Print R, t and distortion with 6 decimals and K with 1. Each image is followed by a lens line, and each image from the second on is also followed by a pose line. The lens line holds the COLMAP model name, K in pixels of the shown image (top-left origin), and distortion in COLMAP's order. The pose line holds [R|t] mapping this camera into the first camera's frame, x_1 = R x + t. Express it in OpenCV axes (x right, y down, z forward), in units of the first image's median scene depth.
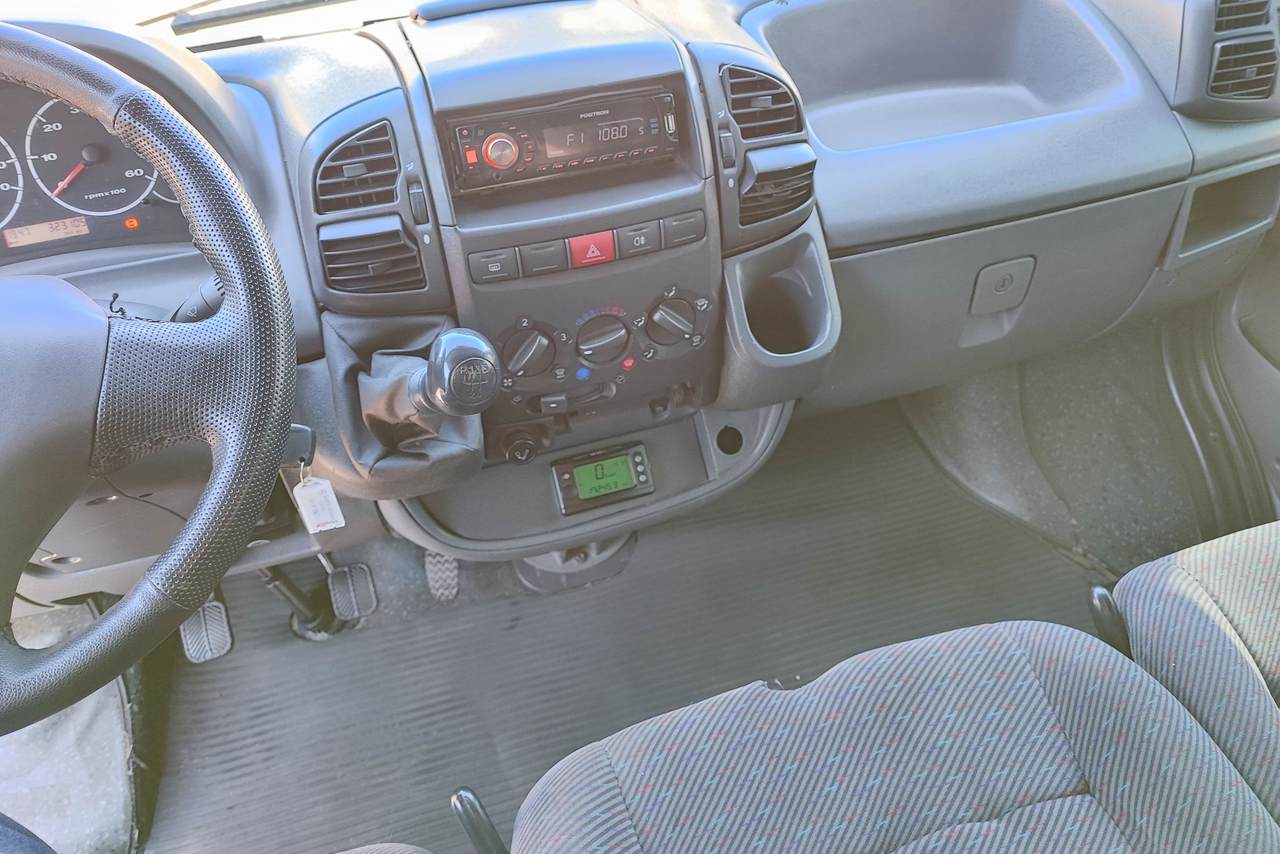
lens RADIAL K [[944.7, 0, 640.0], [0, 944.7, 427.0], [0, 0, 1]] dist [0.033502, -0.003501]
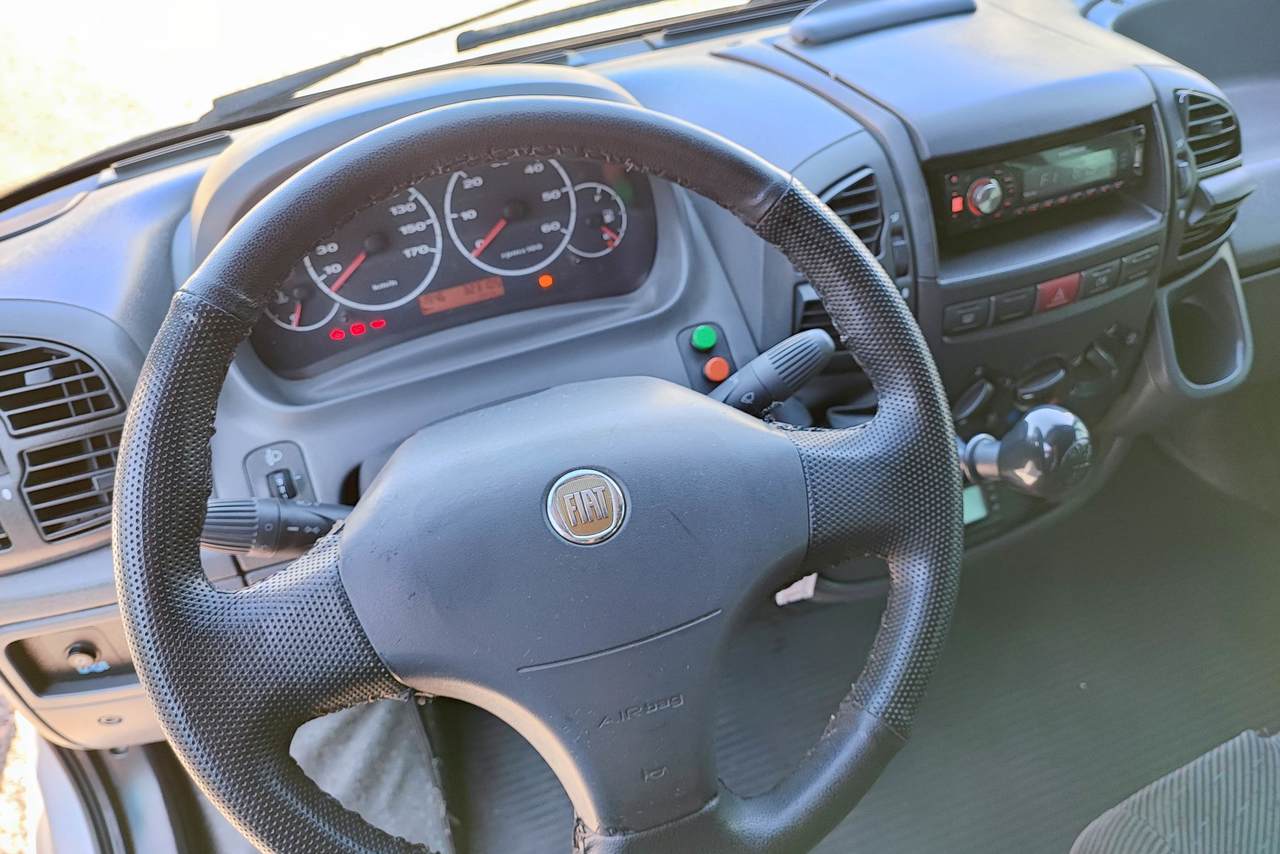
lens RADIAL K [[944.7, 0, 640.0], [0, 944.7, 427.0], [0, 0, 1]] dist [0.033502, -0.003501]
pose [[0.996357, -0.048138, 0.070390, -0.525747], [0.044551, 0.997670, 0.051666, -0.117576], [-0.072713, -0.048342, 0.996181, 0.067837]]
